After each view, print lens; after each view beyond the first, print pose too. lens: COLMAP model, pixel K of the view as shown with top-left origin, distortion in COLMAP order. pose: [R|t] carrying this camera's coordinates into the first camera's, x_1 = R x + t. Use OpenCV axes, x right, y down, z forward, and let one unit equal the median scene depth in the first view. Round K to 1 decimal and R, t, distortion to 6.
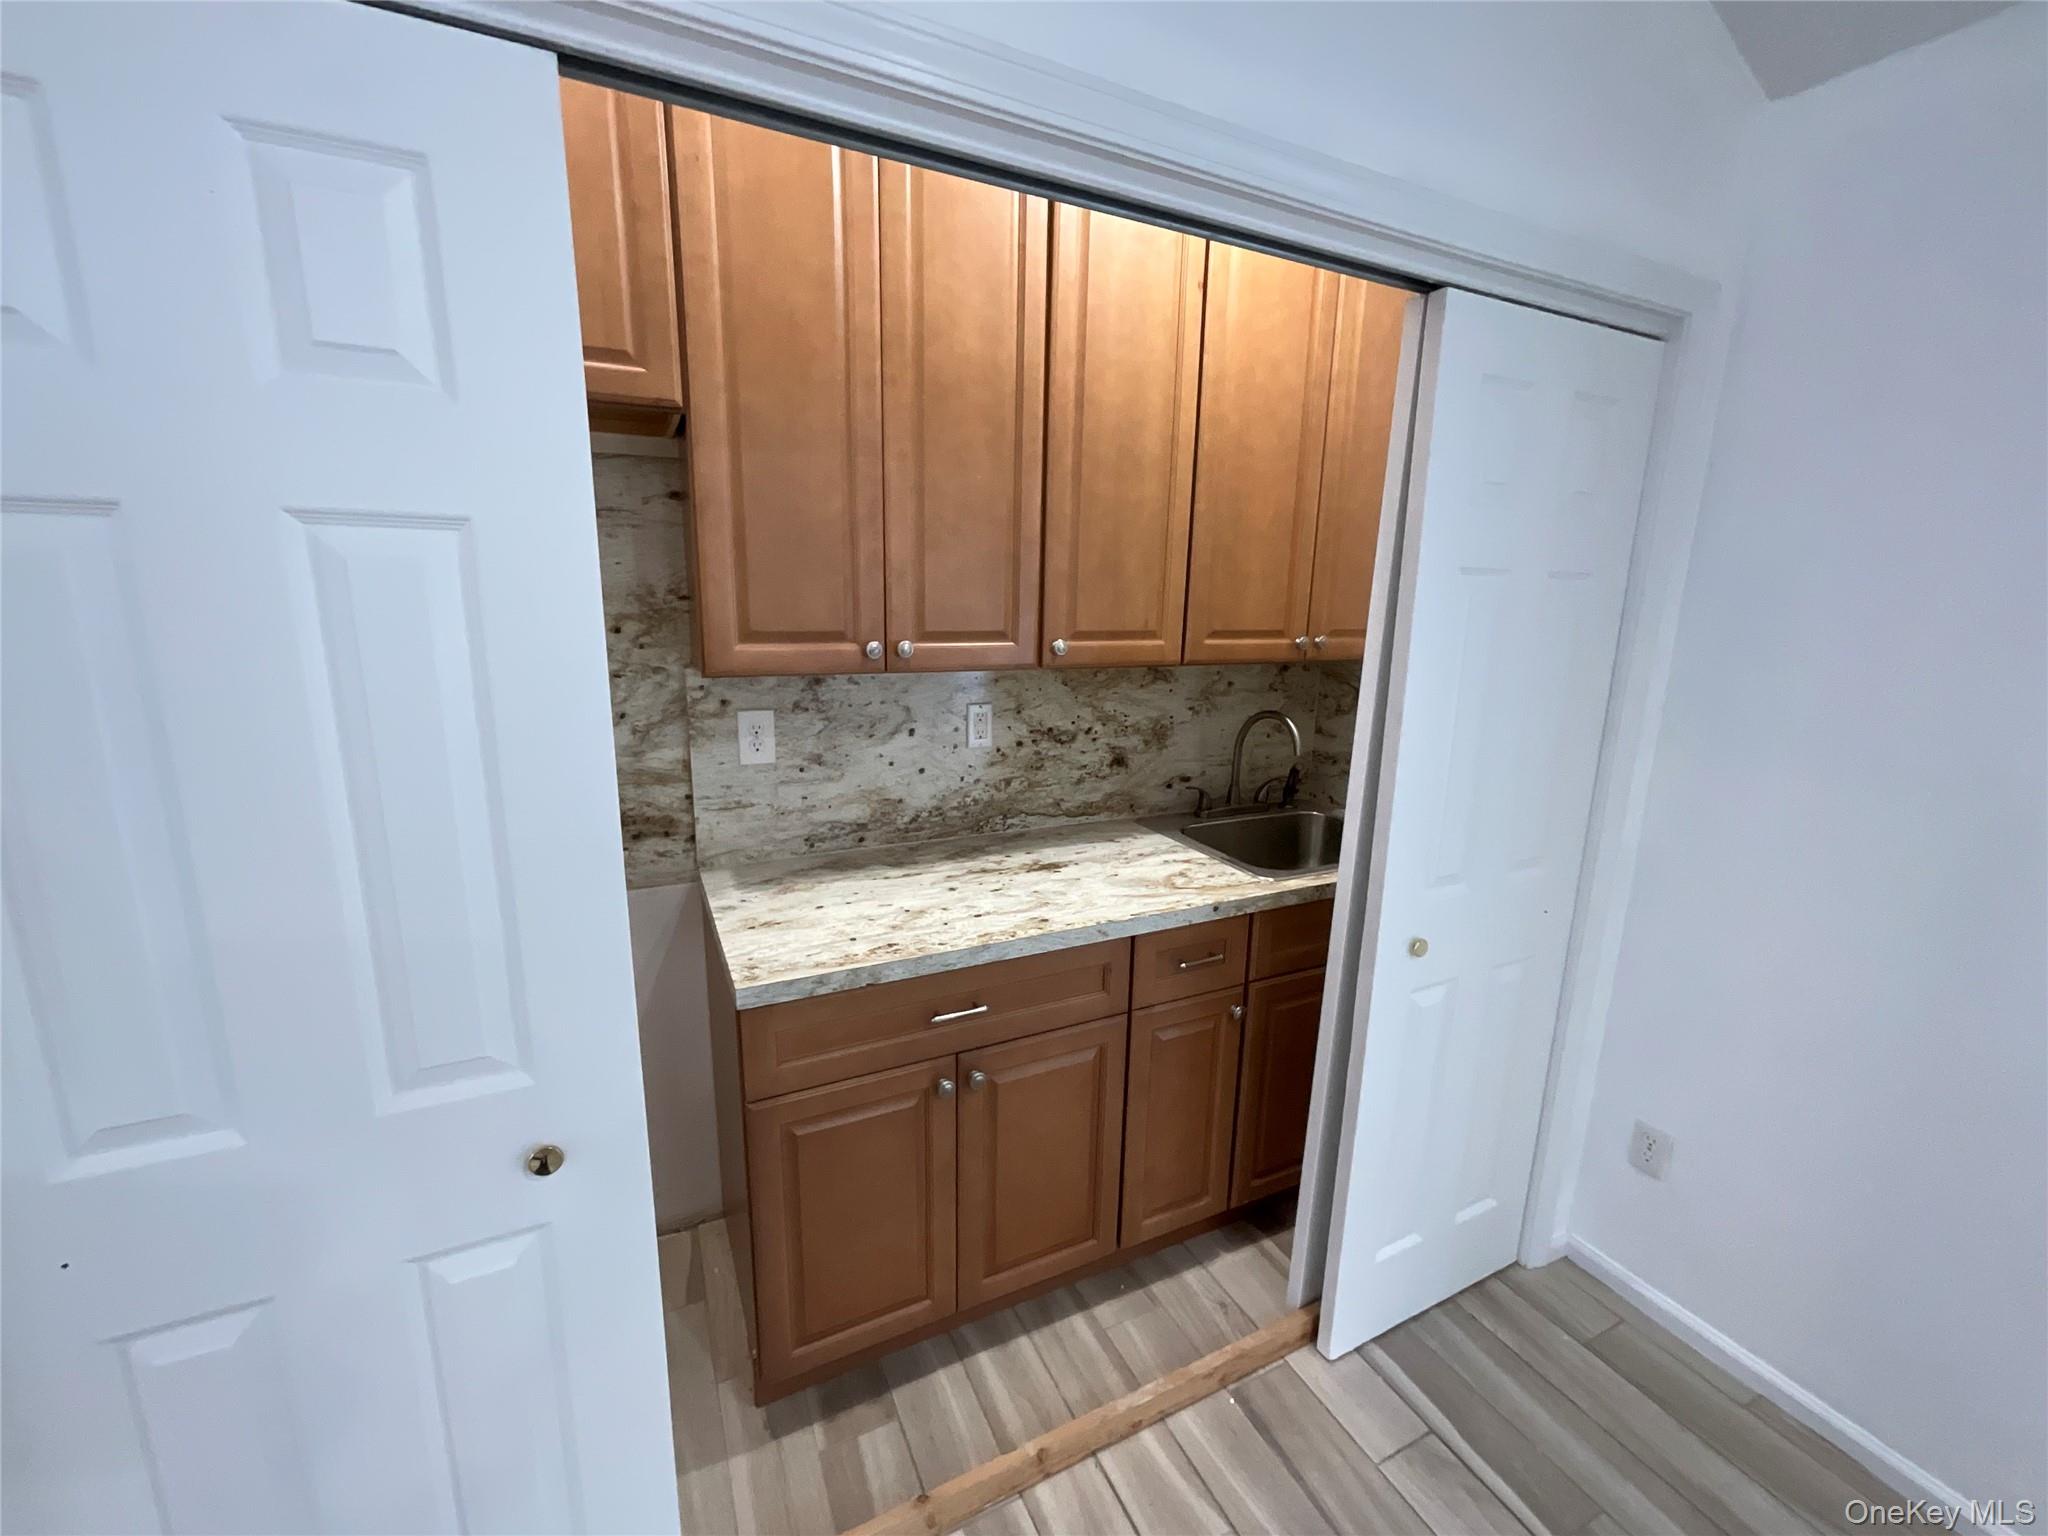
lens RADIAL K [[833.7, 0, 1033.0], [0, 833.7, 779.2], [0, 0, 1]] dist [-0.003902, 0.001549]
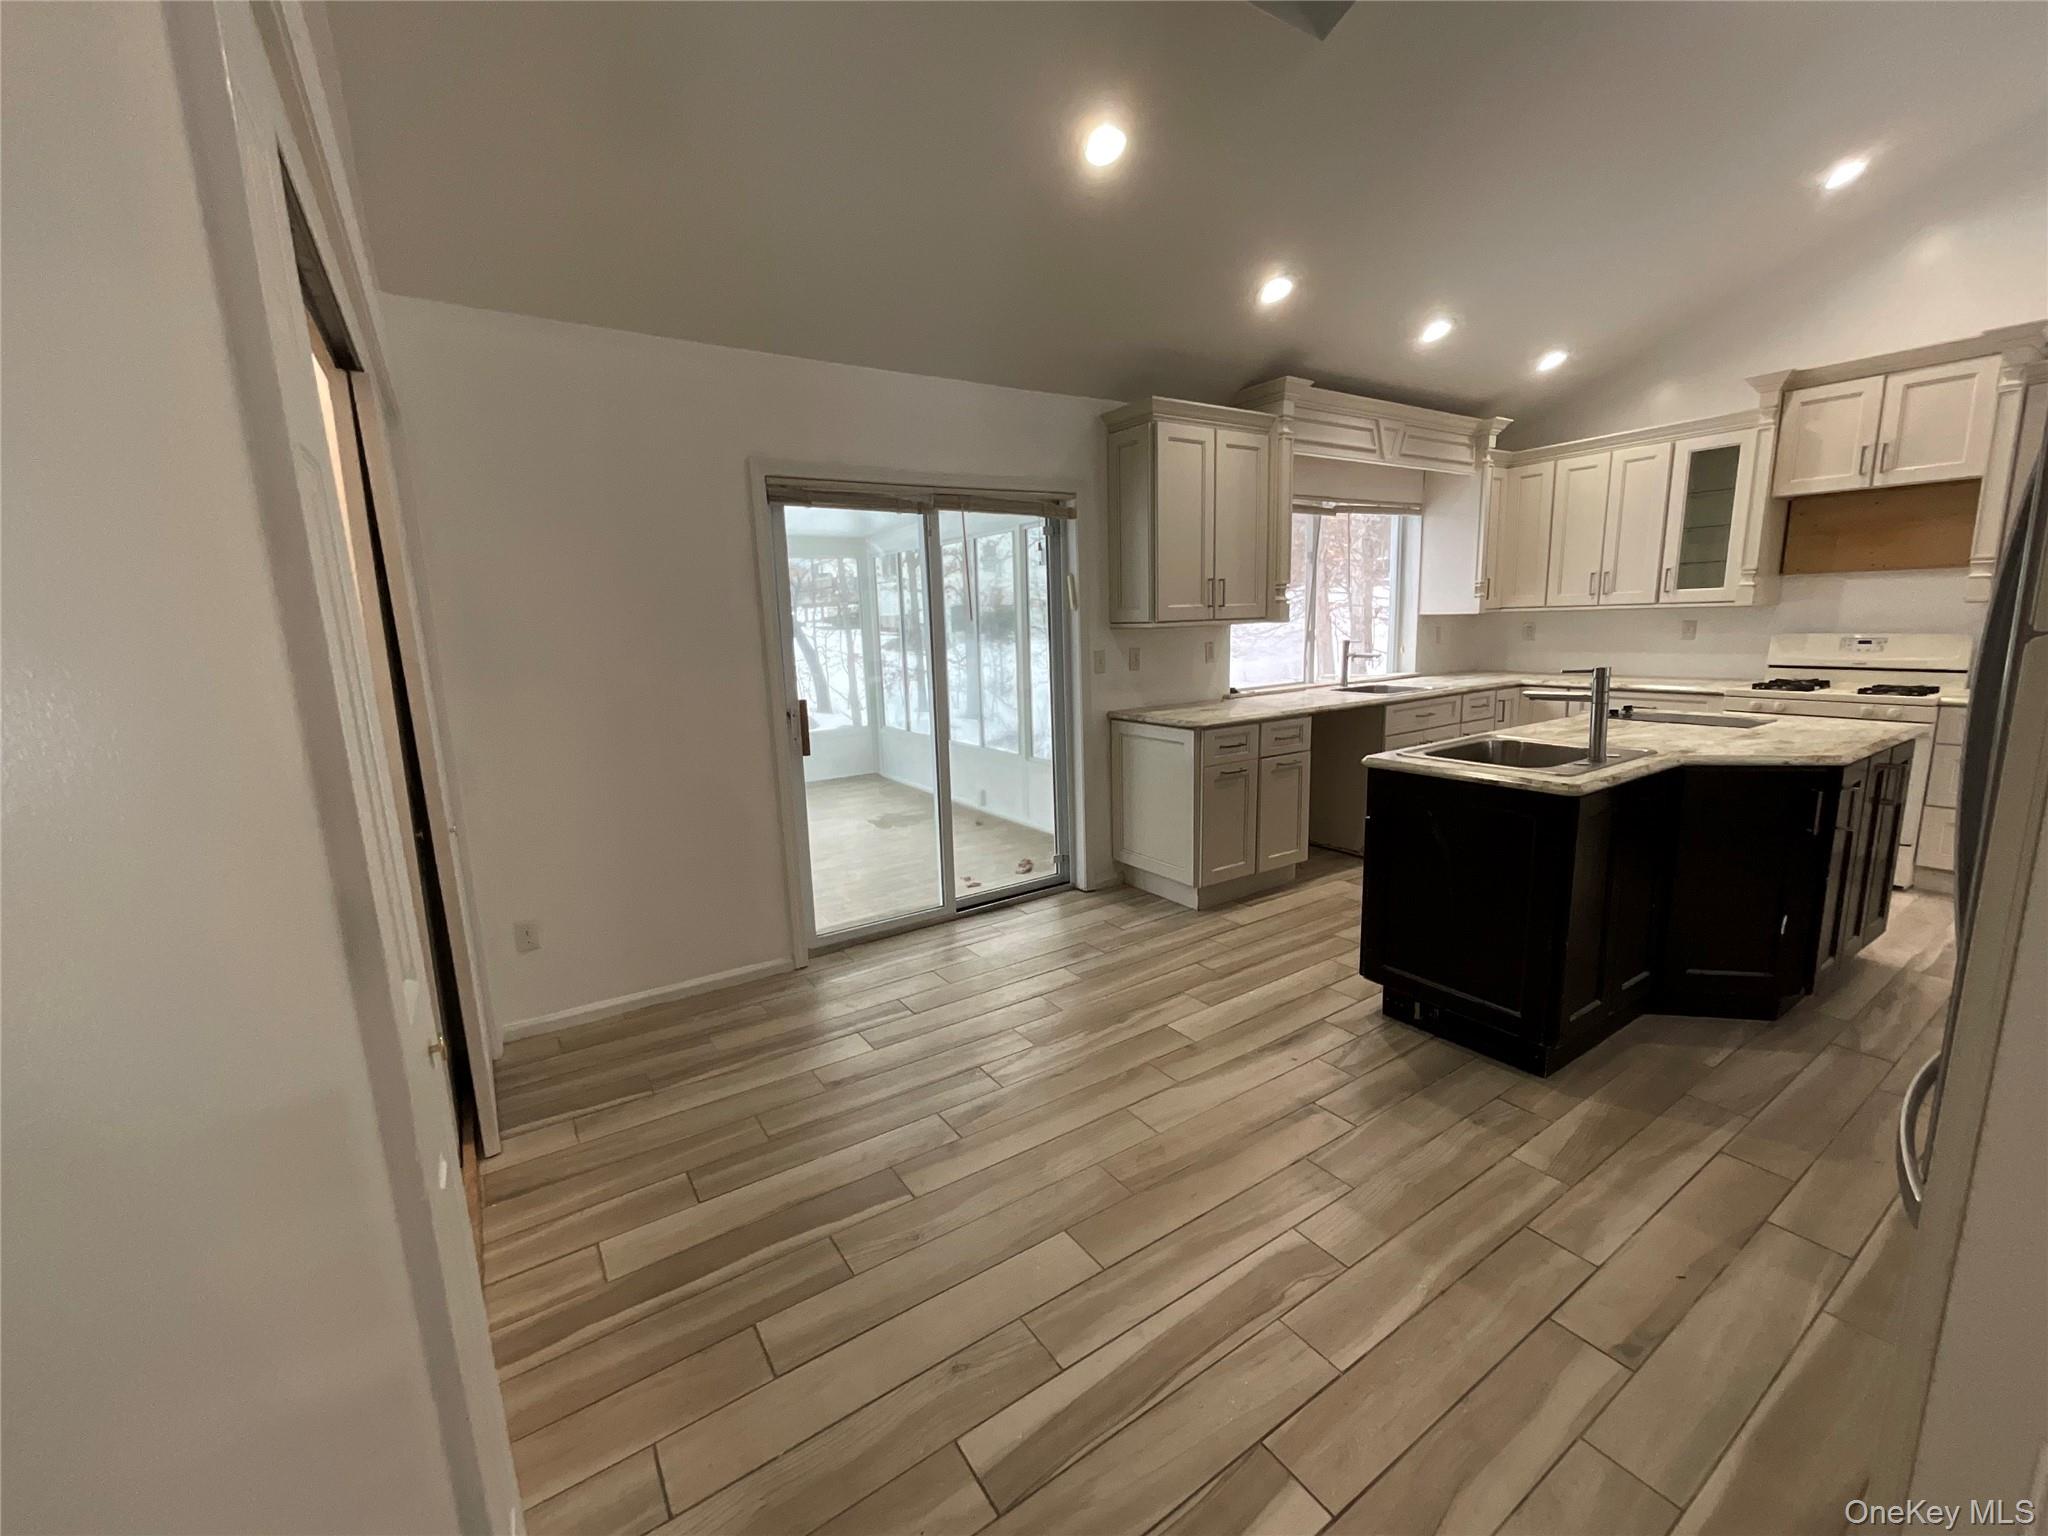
lens RADIAL K [[833.7, 0, 1018.8], [0, 833.7, 763.2], [0, 0, 1]] dist [-0.003902, 0.001549]
pose [[-0.113723, -0.190932, 0.974993, -0.793069], [0.247414, 0.945000, 0.213917, 0.027823], [-0.962213, 0.265554, -0.060229, 0.096933]]
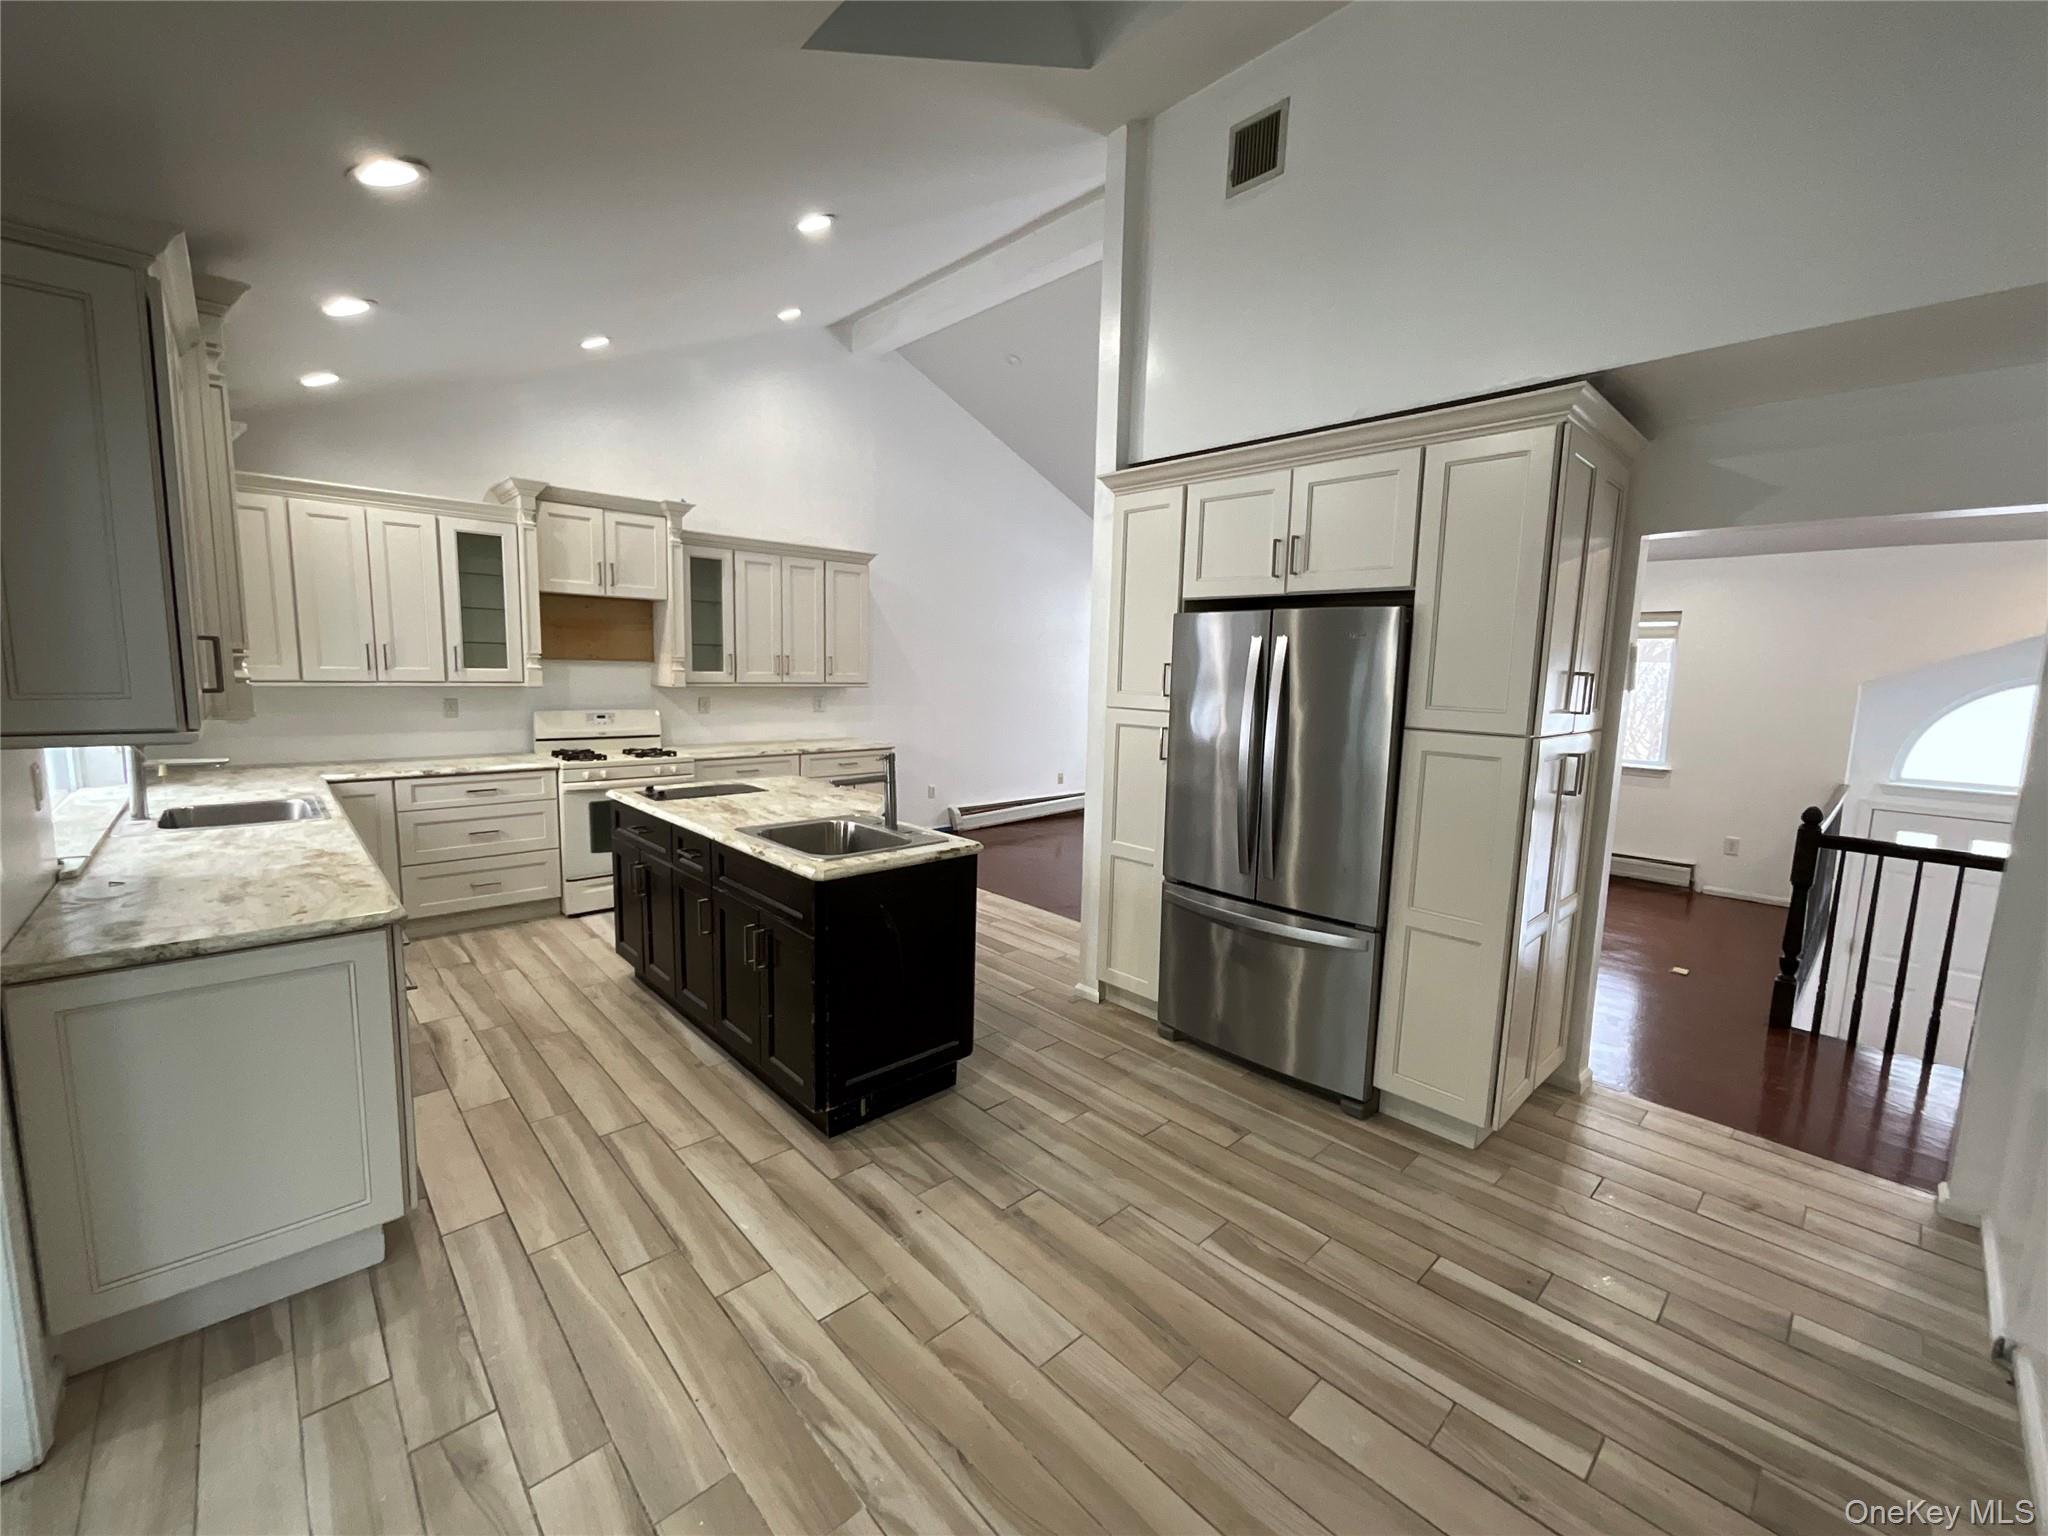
lens RADIAL K [[833.7, 0, 1020.1], [0, 833.7, 766.3], [0, 0, 1]] dist [-0.003902, 0.001549]
pose [[-0.959472, -0.014554, -0.281430, 0.570548], [-0.108418, 0.940863, 0.320972, -0.125776], [0.260115, 0.338475, -0.904309, 0.616563]]
